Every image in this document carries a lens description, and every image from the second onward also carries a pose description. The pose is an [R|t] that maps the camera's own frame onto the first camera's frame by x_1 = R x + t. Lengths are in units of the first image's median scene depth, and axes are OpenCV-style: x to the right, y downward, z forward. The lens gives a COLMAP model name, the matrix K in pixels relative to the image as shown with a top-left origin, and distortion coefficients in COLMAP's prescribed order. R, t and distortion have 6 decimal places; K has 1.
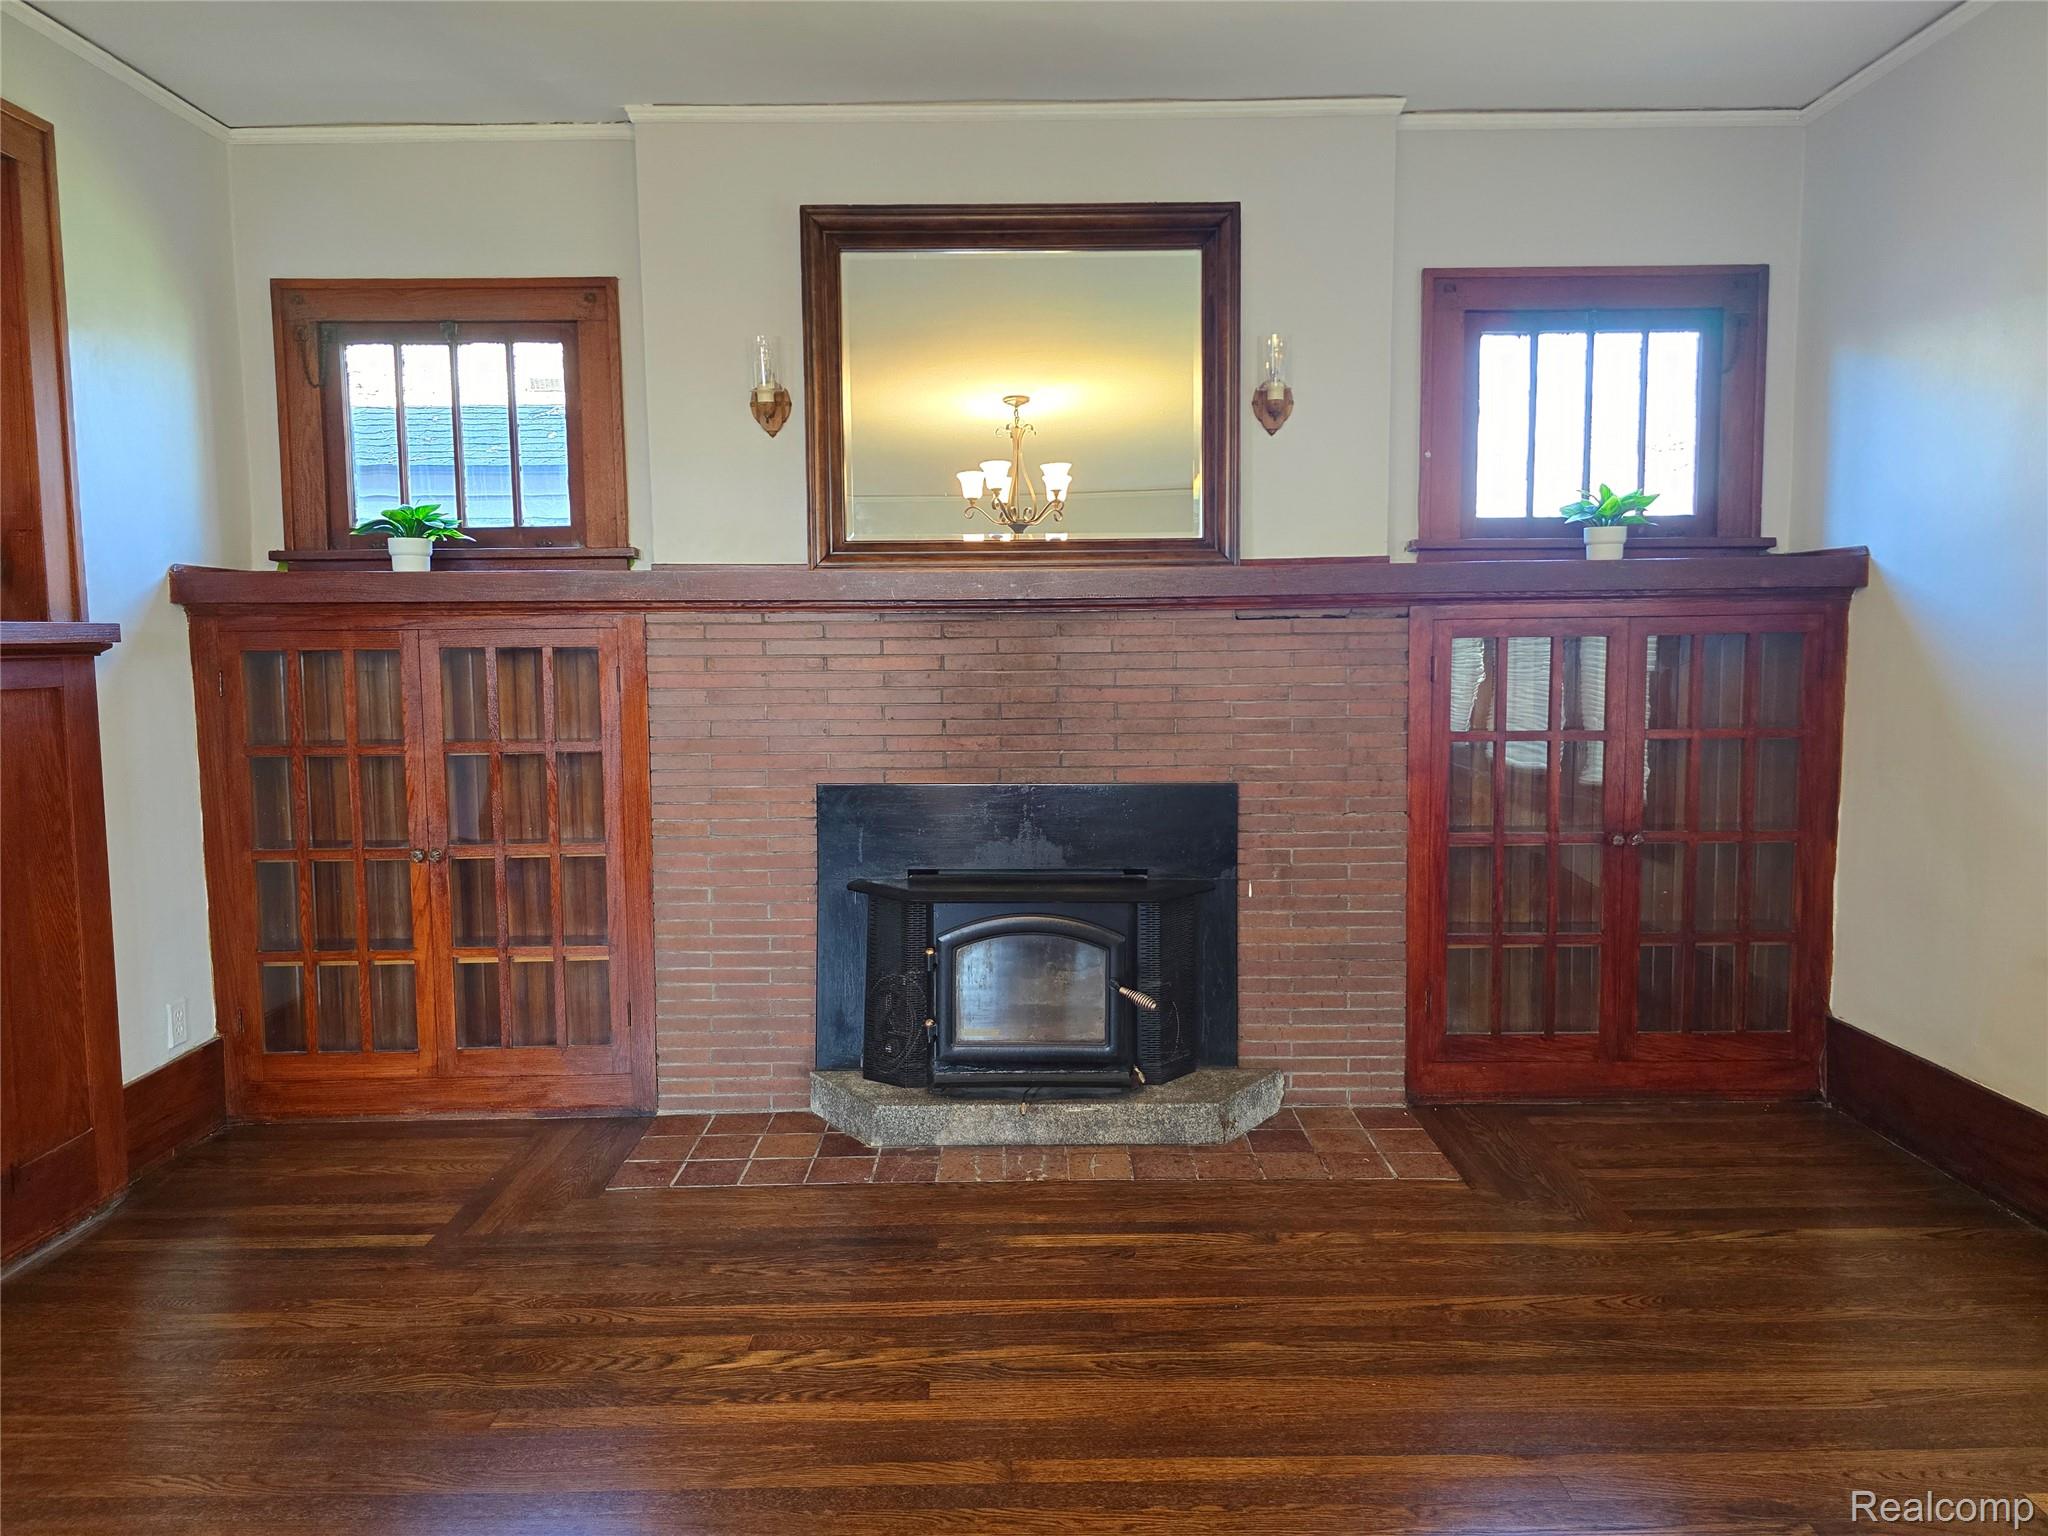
lens RADIAL K [[1375.4, 0, 1027.0], [0, 1375.4, 752.5], [0, 0, 1]] dist [0.047045, -0.022260]
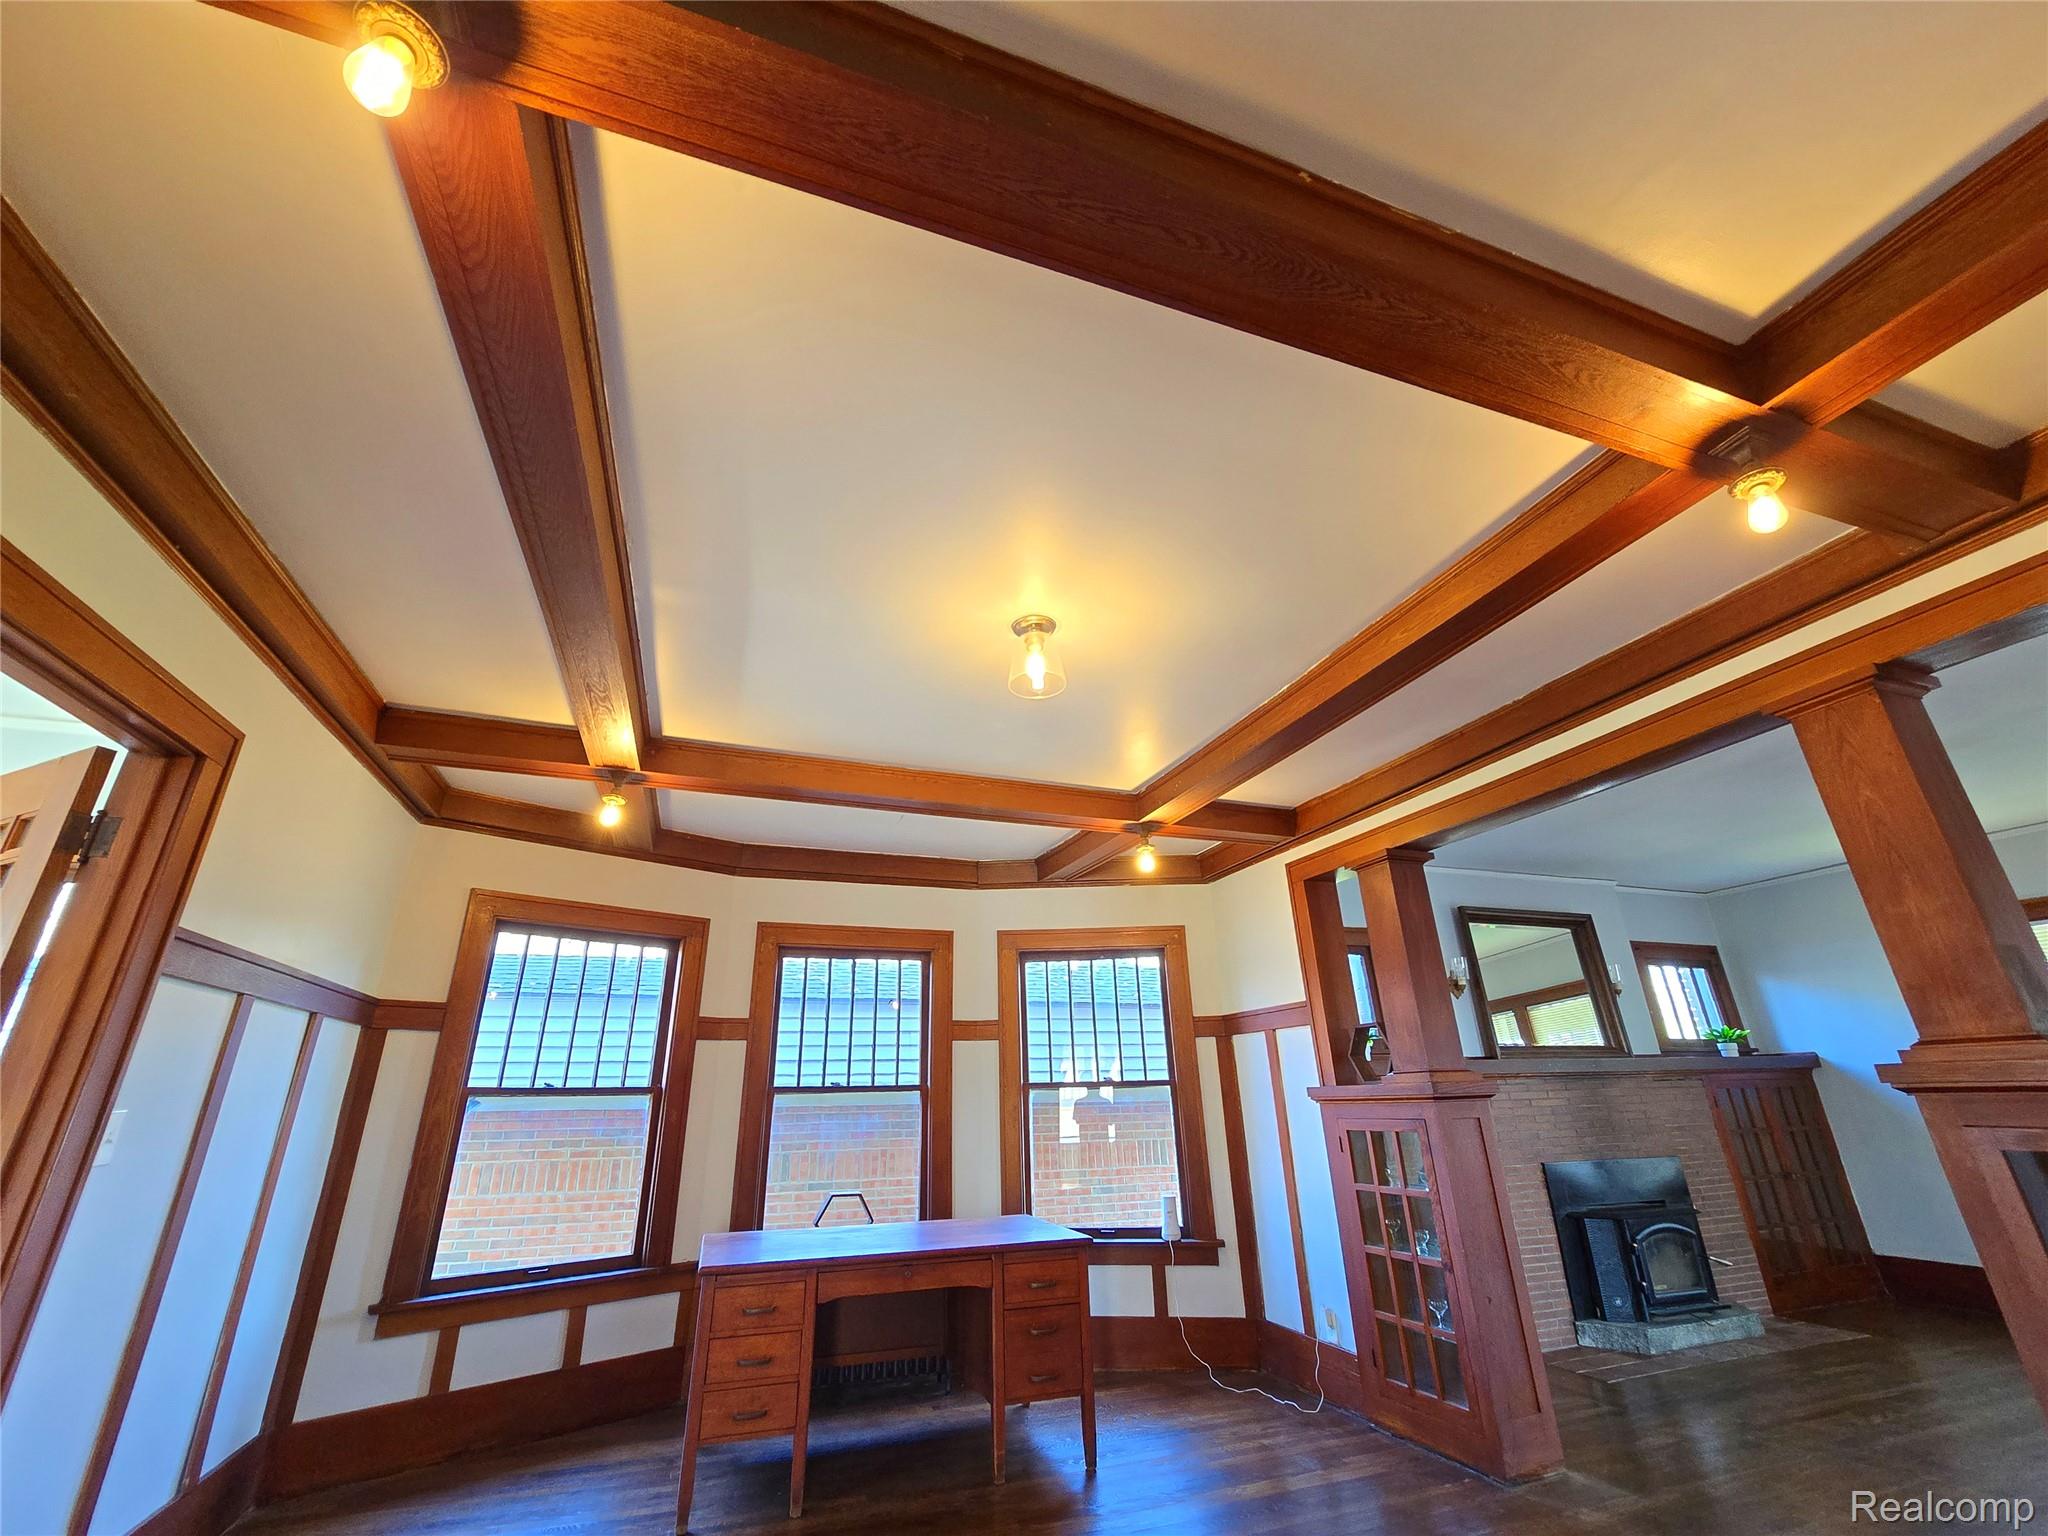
lens RADIAL K [[845.3, 0, 1014.5], [0, 845.3, 763.8], [0, 0, 1]] dist [-0.000034, 0.000194]
pose [[0.944507, 0.112145, 0.308754, -1.394931], [0.040019, 0.893636, -0.447005, 0.023584], [-0.326043, 0.434556, 0.839558, -0.119450]]
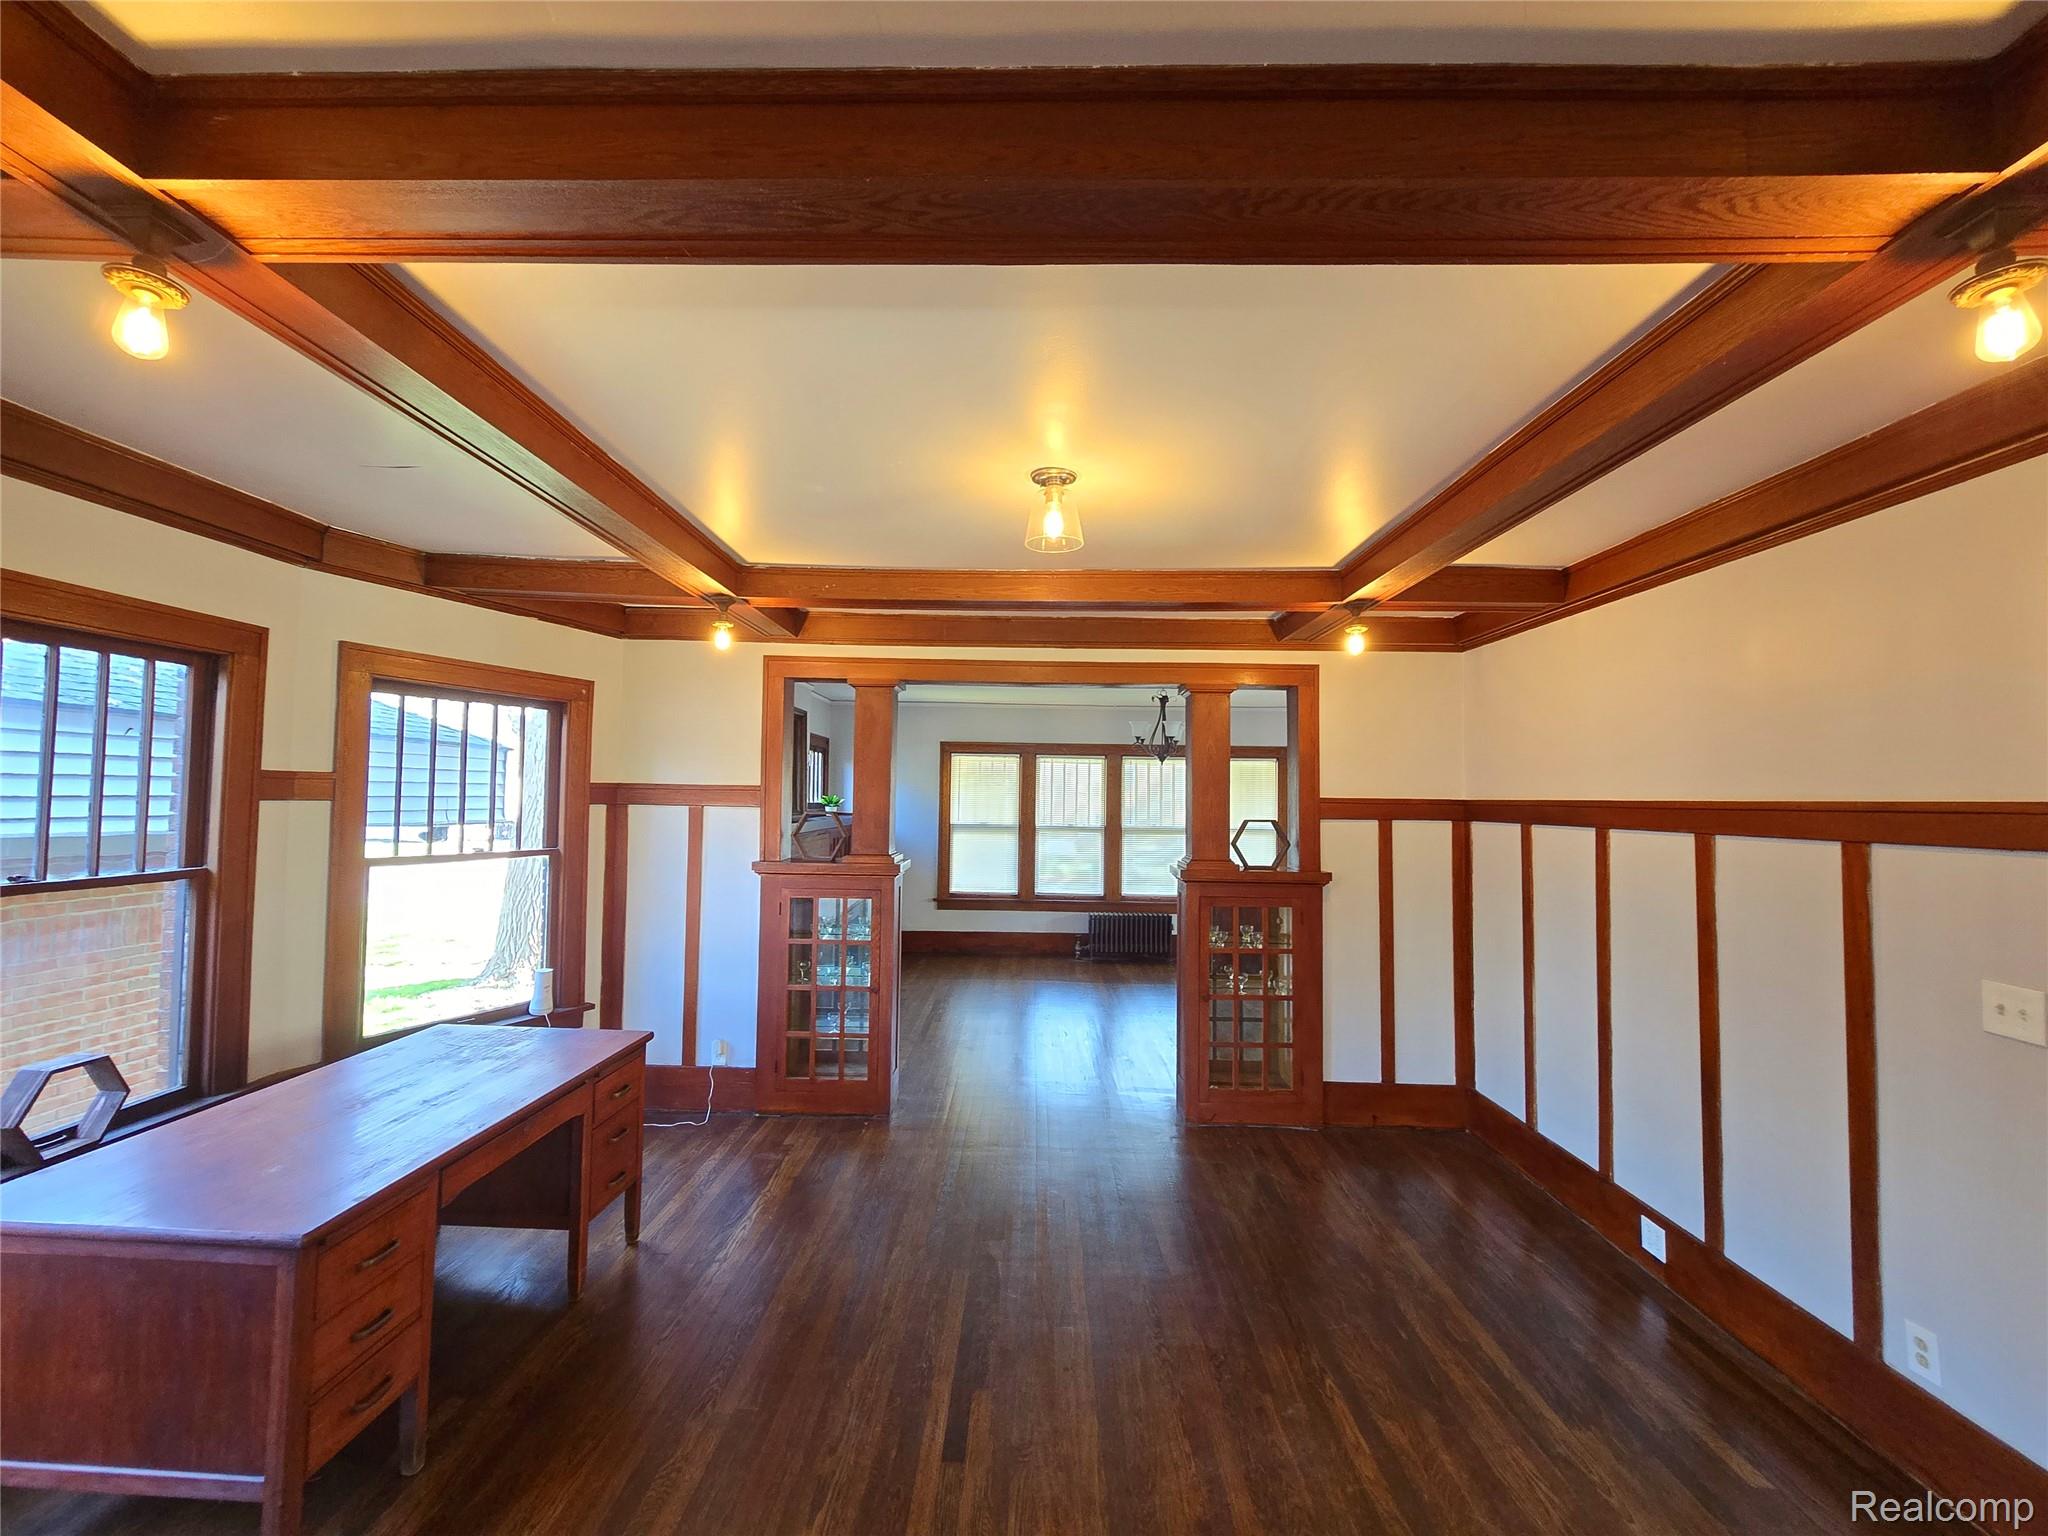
lens RADIAL K [[845.3, 0, 1012.0], [0, 845.3, 758.9], [0, 0, 1]] dist [-0.000034, 0.000194]
pose [[0.034733, 0.052367, 0.998024, -1.843008], [0.066753, 0.996275, -0.054598, -0.131960], [-0.997165, 0.068517, 0.031108, 0.443302]]
